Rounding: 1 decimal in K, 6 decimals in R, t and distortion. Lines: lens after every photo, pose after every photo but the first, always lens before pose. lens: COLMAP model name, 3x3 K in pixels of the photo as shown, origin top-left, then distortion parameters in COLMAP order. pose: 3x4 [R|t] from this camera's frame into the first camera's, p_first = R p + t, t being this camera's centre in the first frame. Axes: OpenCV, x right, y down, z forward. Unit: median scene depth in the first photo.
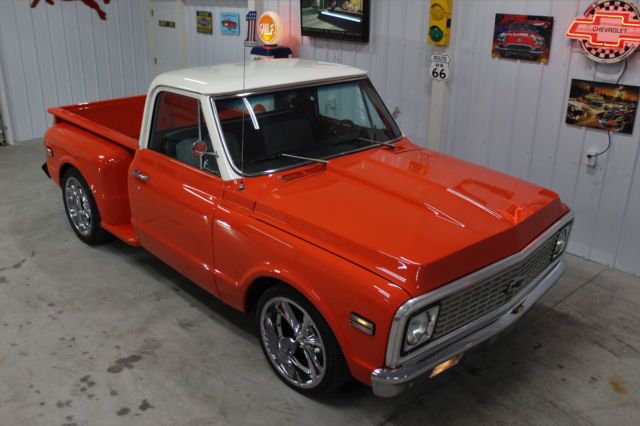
lens RADIAL K [[600.0, 0, 315.1], [0, 600.0, 218.1], [0, 0, 1]] dist [-0.074483, 0.000000]
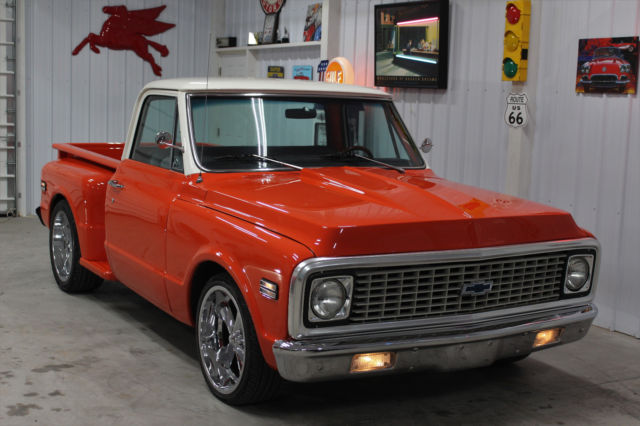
lens RADIAL K [[959.0, 0, 317.6], [0, 959.0, 213.9], [0, 0, 1]] dist [0.039130, 0.000000]
pose [[0.973304, 0.049670, -0.224081, 0.278902], [-0.103608, 0.966251, -0.235846, 0.235960], [0.204804, 0.252767, 0.945603, -0.255675]]
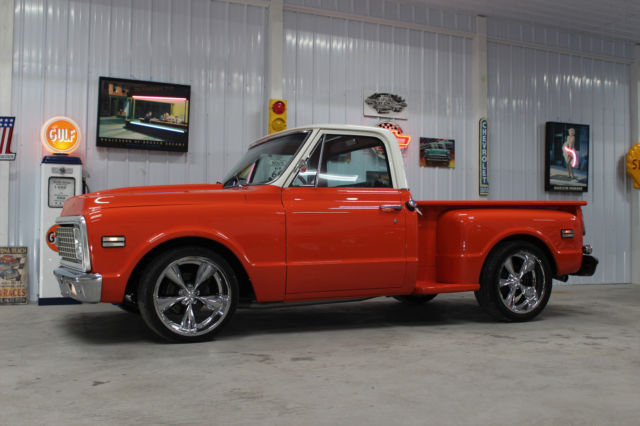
lens RADIAL K [[690.7, 0, 317.6], [0, 690.7, 211.8], [0, 0, 1]] dist [-0.065471, 0.000000]
pose [[0.314510, 0.012819, 0.949167, -1.272768], [0.338973, 0.932467, -0.124913, 0.041327], [-0.886668, 0.361029, 0.288925, 0.620478]]
